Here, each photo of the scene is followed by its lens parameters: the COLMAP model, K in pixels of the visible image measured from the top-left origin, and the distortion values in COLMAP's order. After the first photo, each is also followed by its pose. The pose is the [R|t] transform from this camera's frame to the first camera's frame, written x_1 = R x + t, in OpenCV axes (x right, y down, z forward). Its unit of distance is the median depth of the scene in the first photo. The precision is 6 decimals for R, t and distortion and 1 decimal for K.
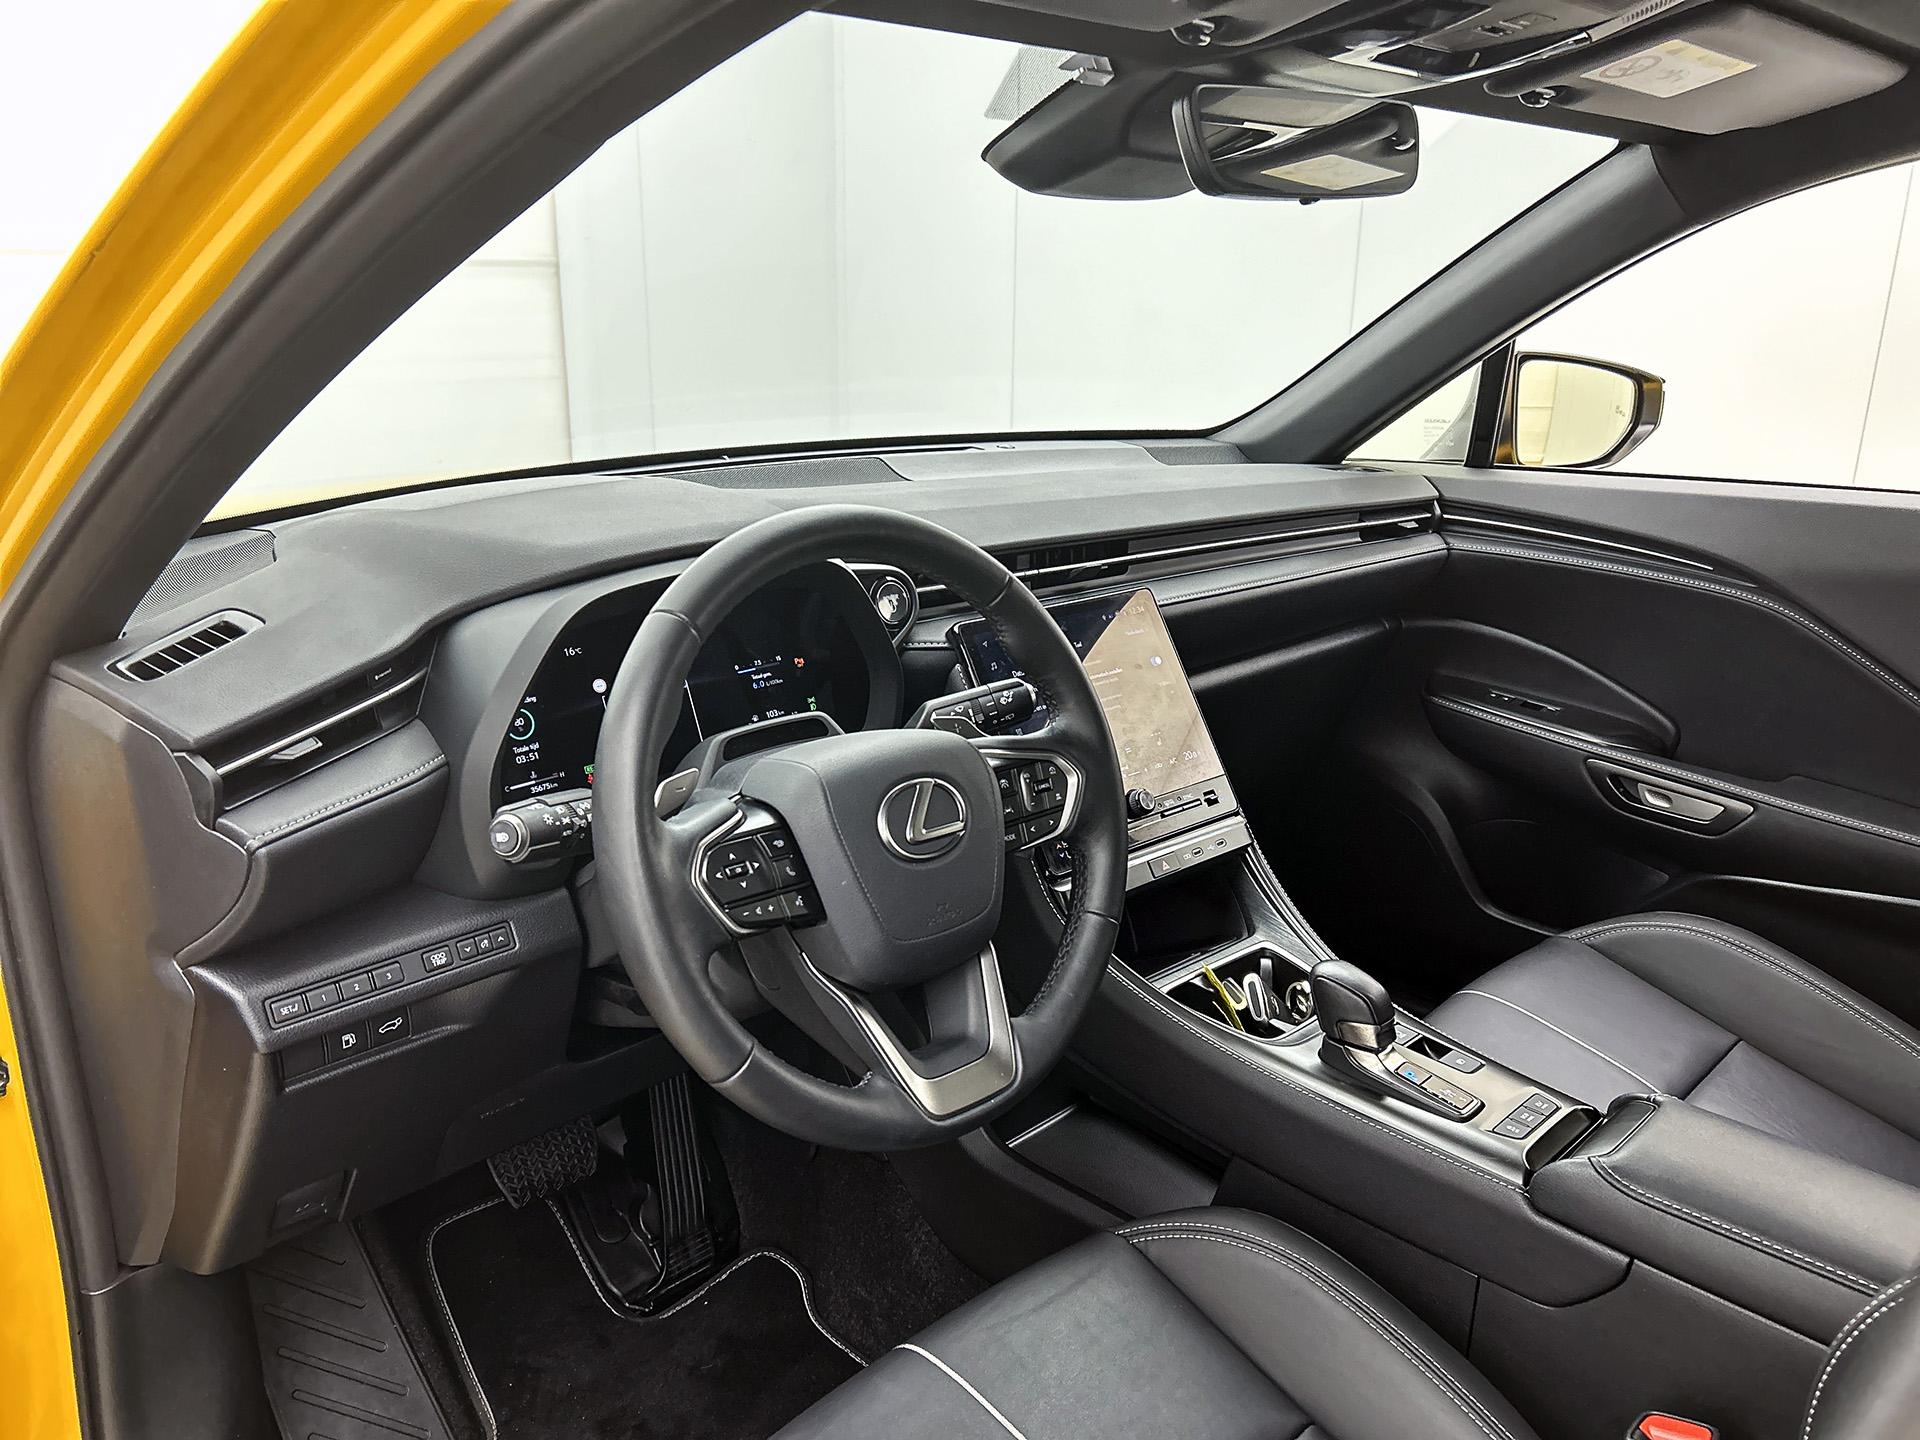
lens RADIAL K [[1467.8, 0, 973.9], [0, 1467.8, 697.7], [0, 0, 1]] dist [0.048057, -0.058467]
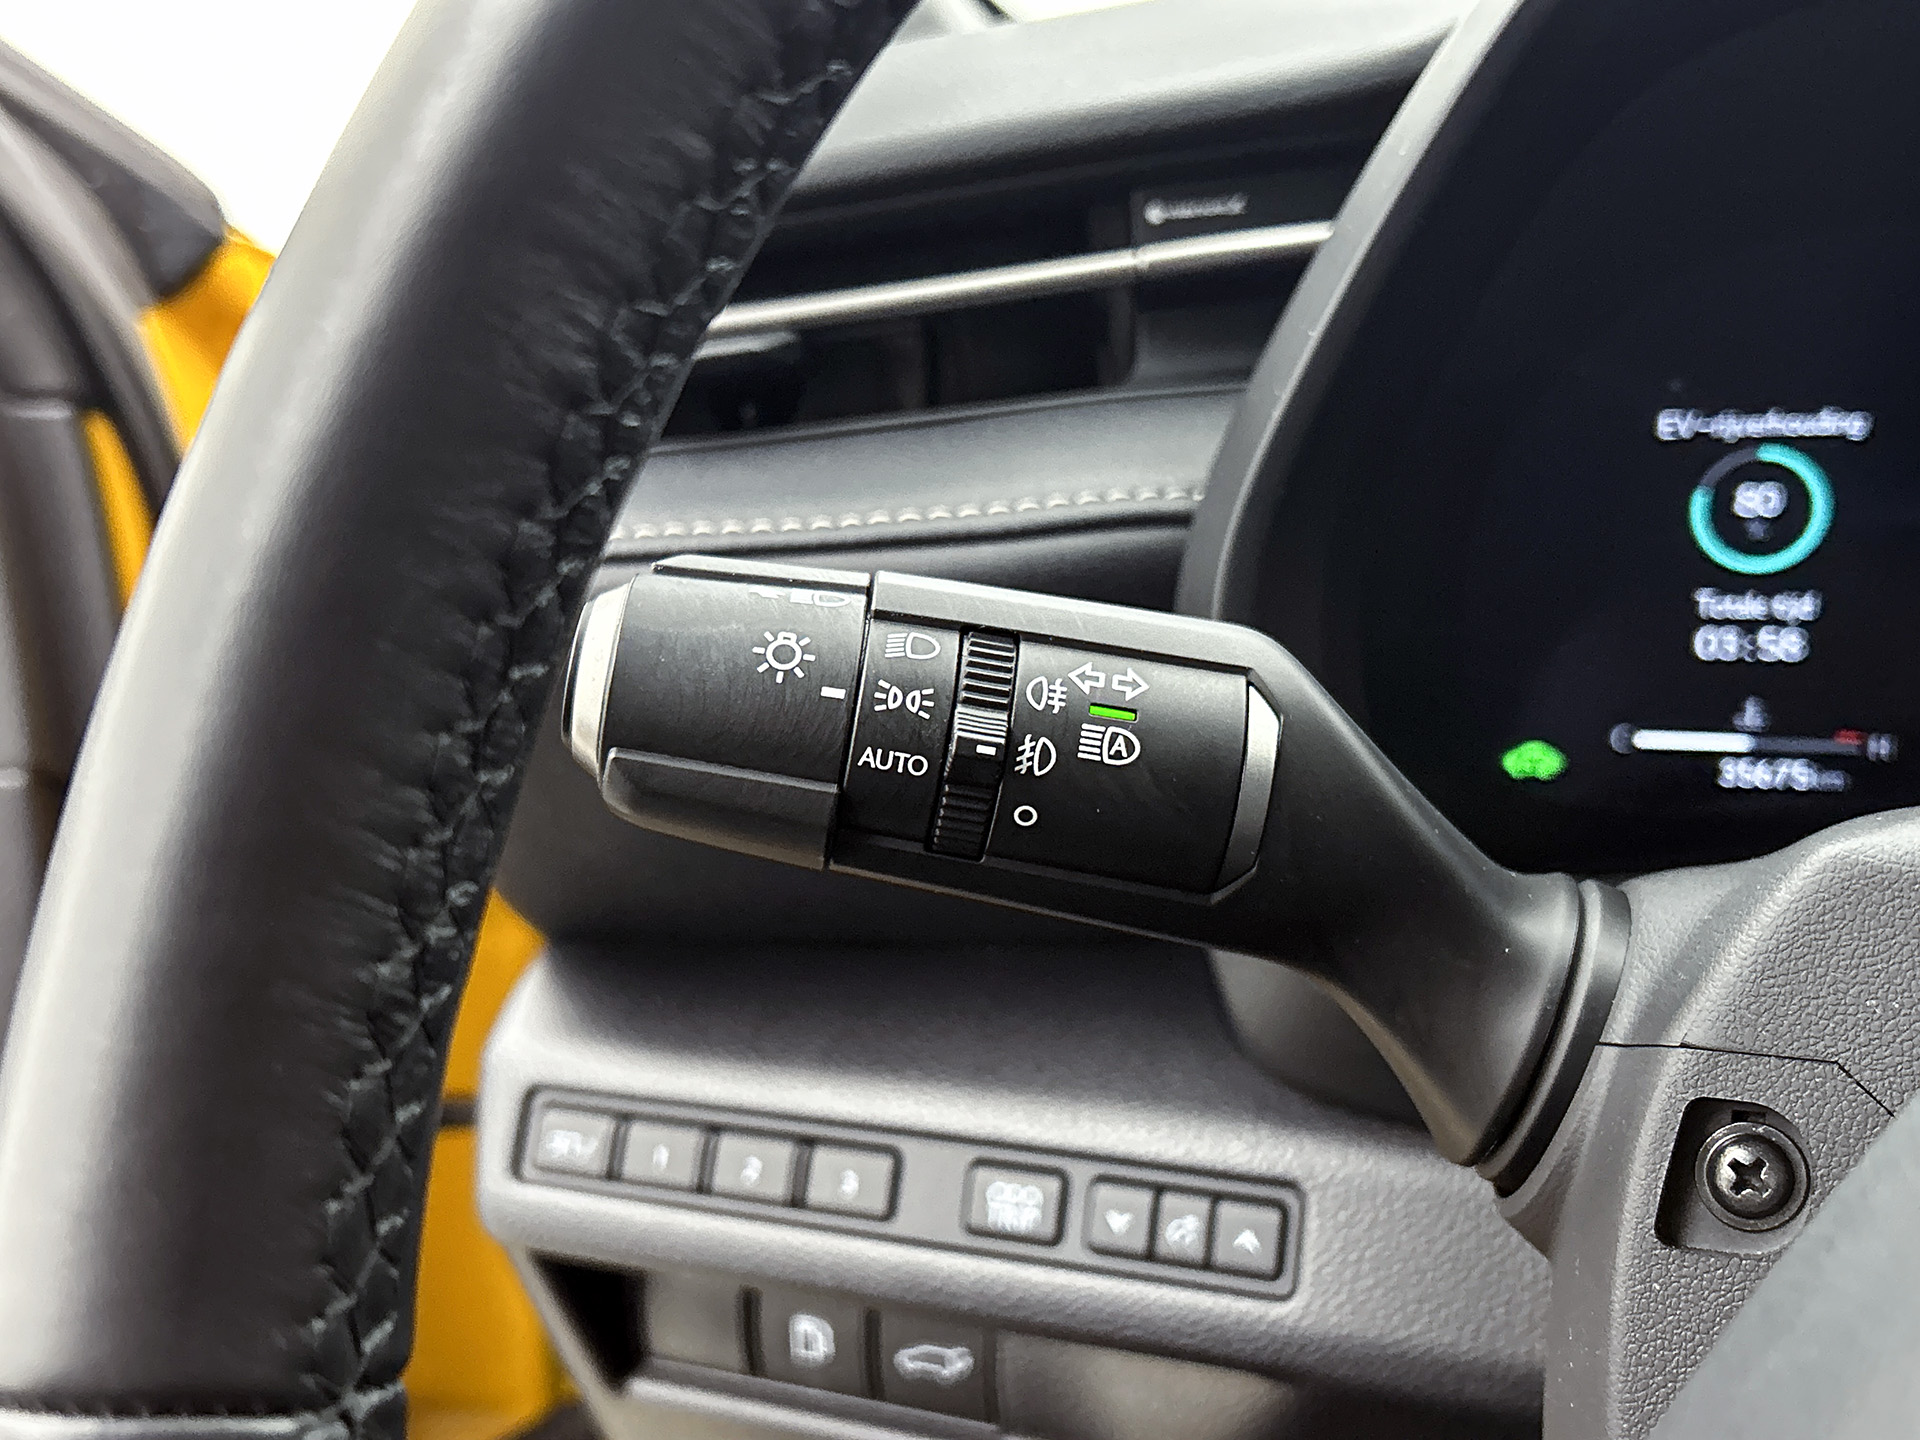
lens RADIAL K [[2187.4, 0, 969.7], [0, 2187.4, 718.1], [0, 0, 1]] dist [0.047019, 0.000000]
pose [[0.349332, 0.163653, -0.922597, 0.000530], [-0.209917, 0.973271, 0.093159, 0.036736], [0.913182, 0.161125, 0.374348, 0.589876]]
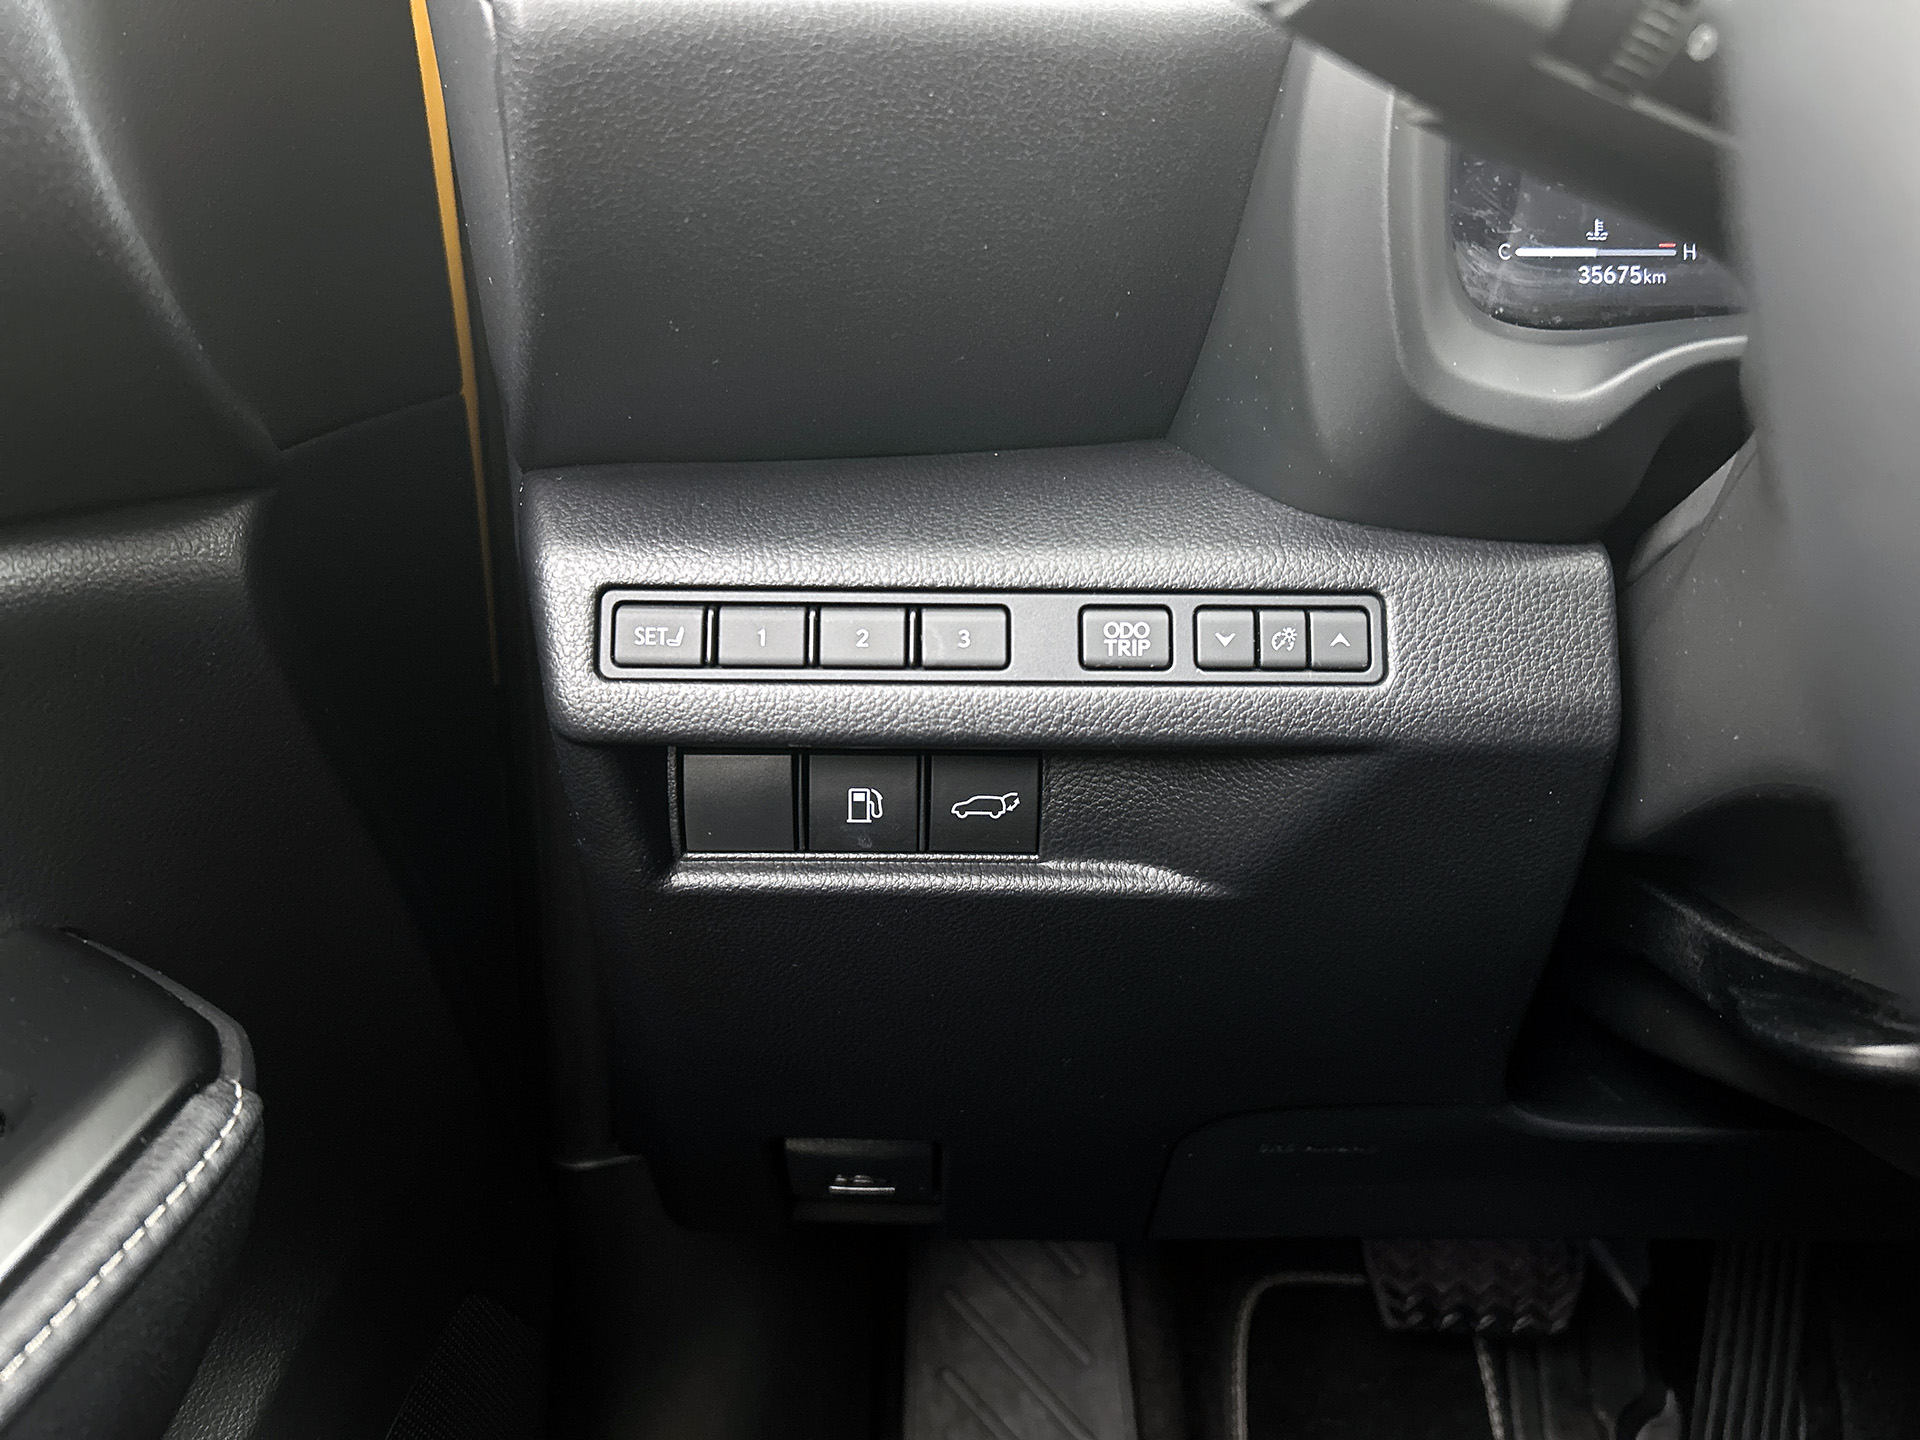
lens RADIAL K [[1467.8, 0, 975.7], [0, 1467.8, 740.5], [0, 0, 1]] dist [0.048057, -0.058467]
pose [[0.713631, 0.227636, -0.662505, -0.123672], [-0.196887, 0.972785, 0.122167, 0.119228], [0.672285, 0.043257, 0.739028, 0.536104]]
